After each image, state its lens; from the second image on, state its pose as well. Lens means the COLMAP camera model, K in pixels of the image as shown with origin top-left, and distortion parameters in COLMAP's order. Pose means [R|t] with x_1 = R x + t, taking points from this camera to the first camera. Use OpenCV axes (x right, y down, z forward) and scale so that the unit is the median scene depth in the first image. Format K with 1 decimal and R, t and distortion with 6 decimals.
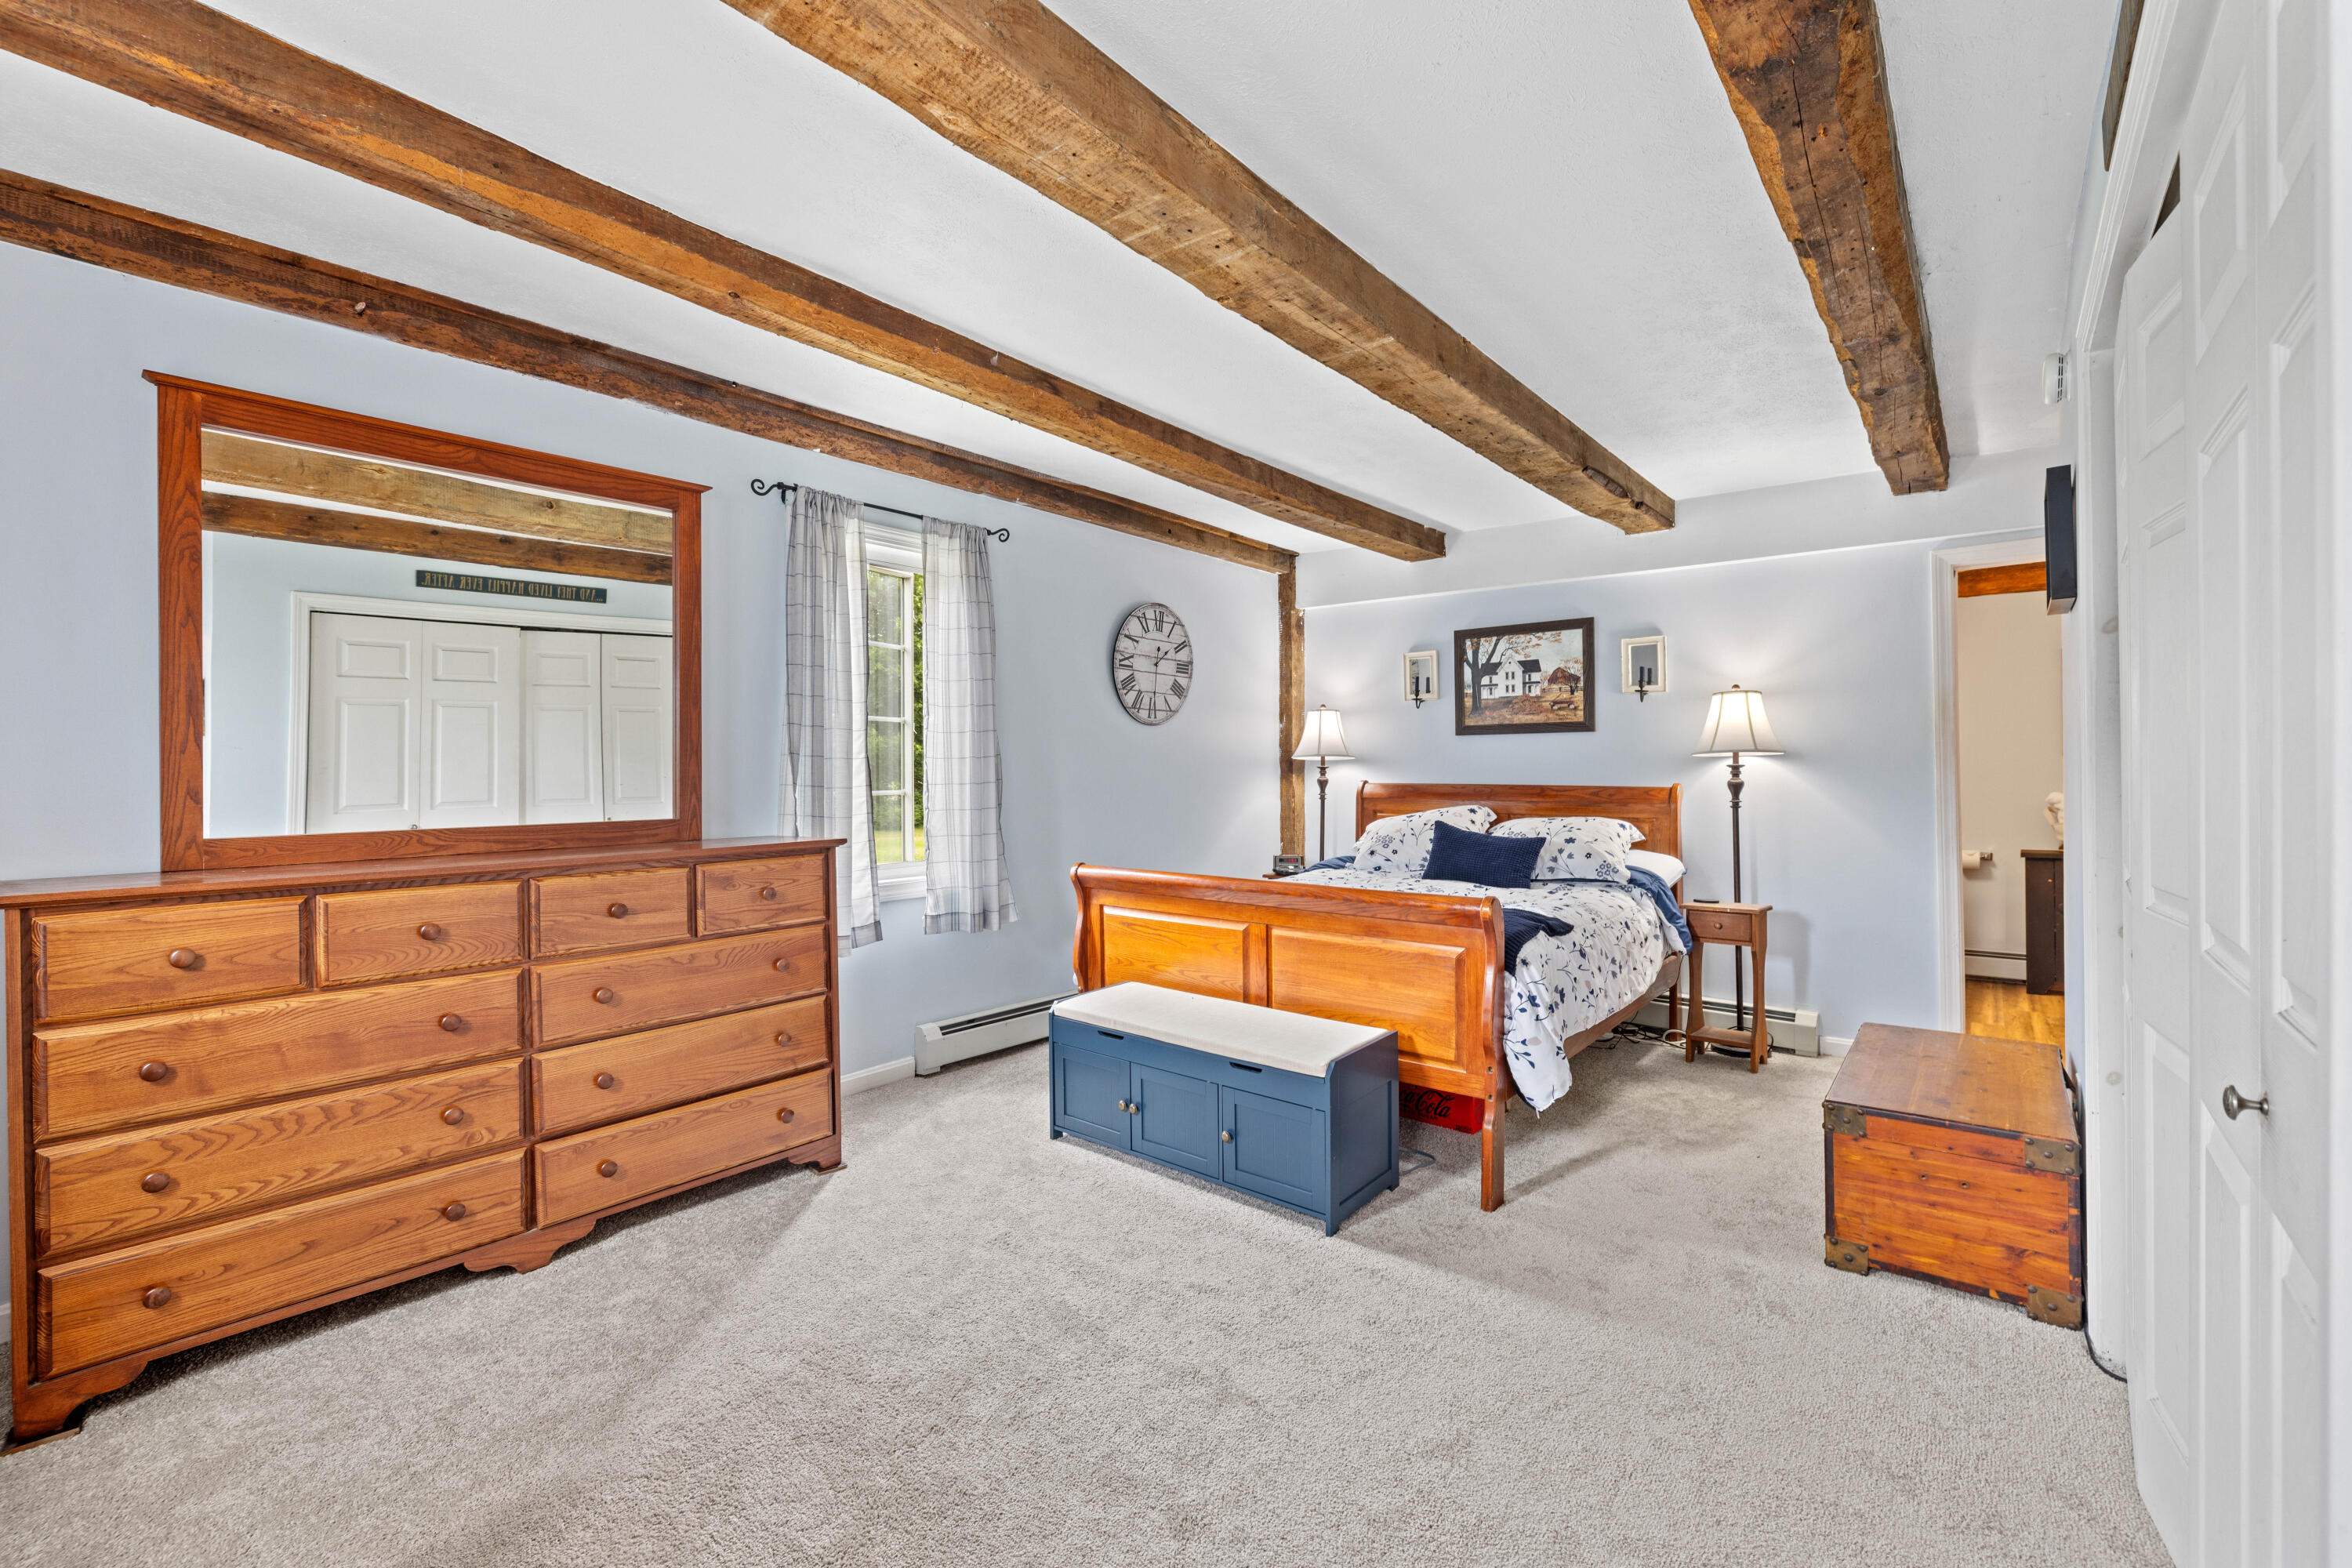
lens RADIAL K [[988.6, 0, 1173.2], [0, 988.6, 779.4], [0, 0, 1]] dist [-0.002349, -0.000077]
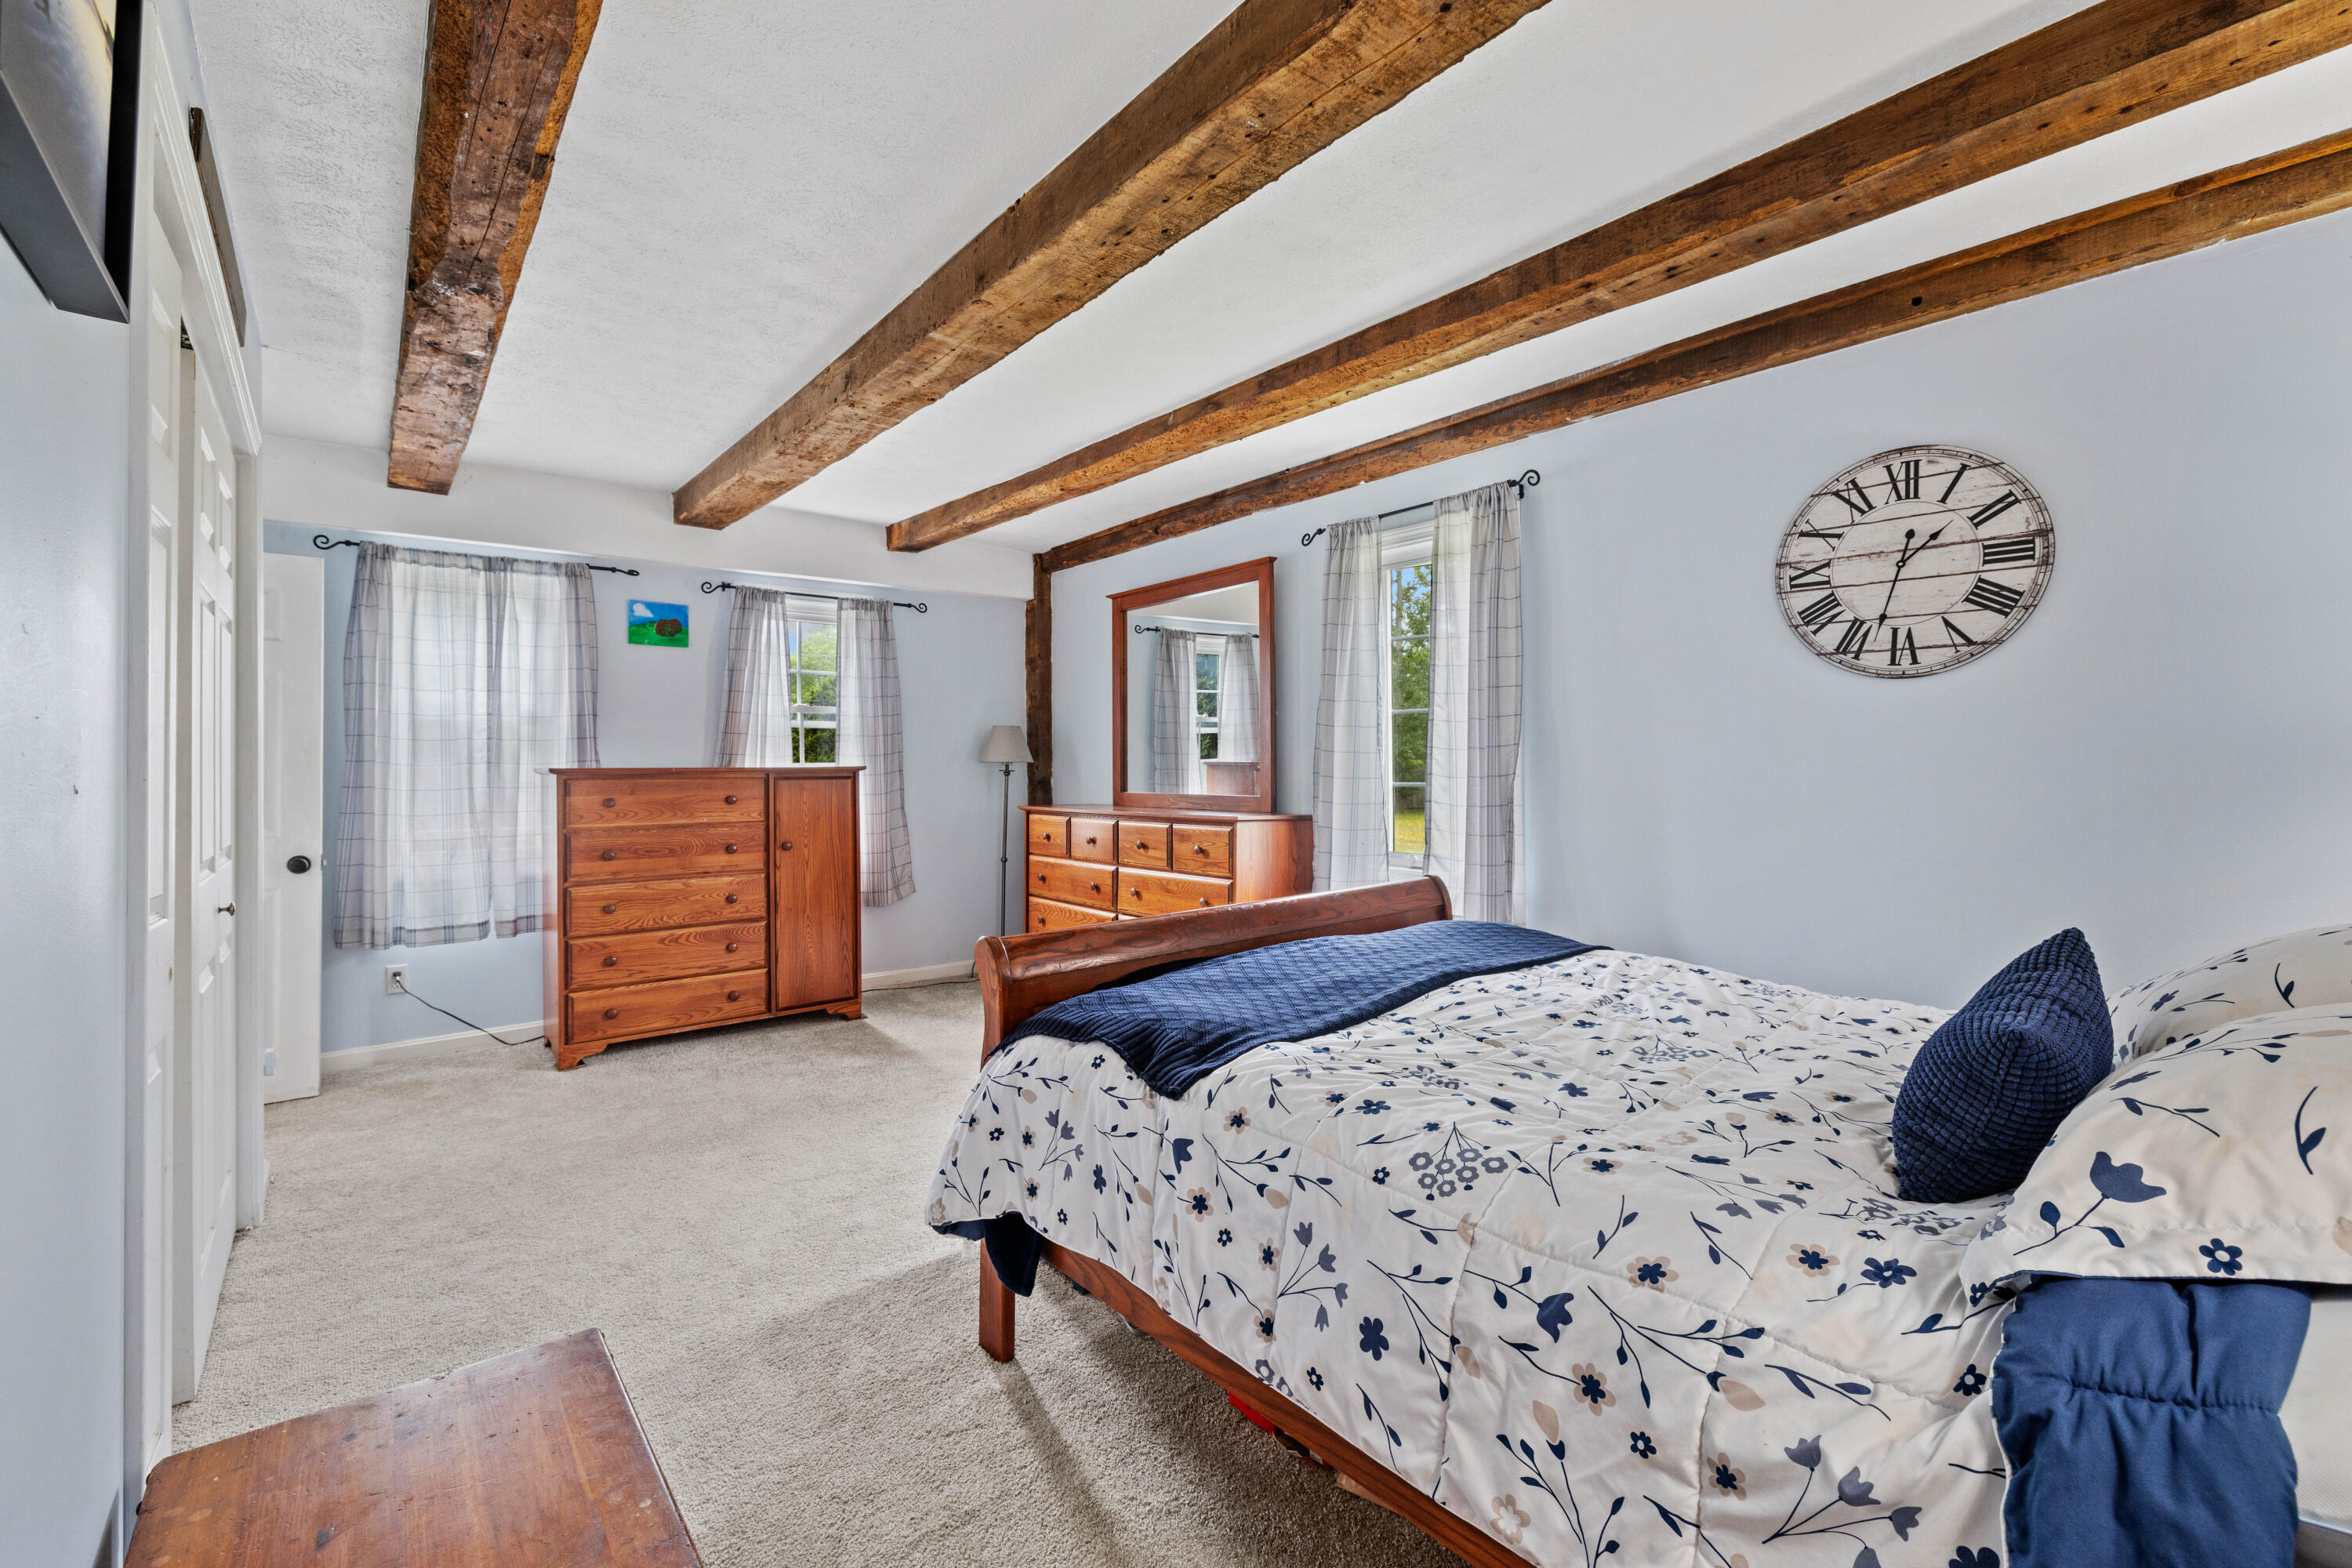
lens RADIAL K [[988.6, 0, 1173.2], [0, 988.6, 779.4], [0, 0, 1]] dist [-0.002349, -0.000077]
pose [[-0.184295, 0.022888, -0.982604, 0.760005], [-0.003847, 0.999704, 0.024008, -0.014469], [0.982863, 0.008205, -0.184153, 0.930562]]
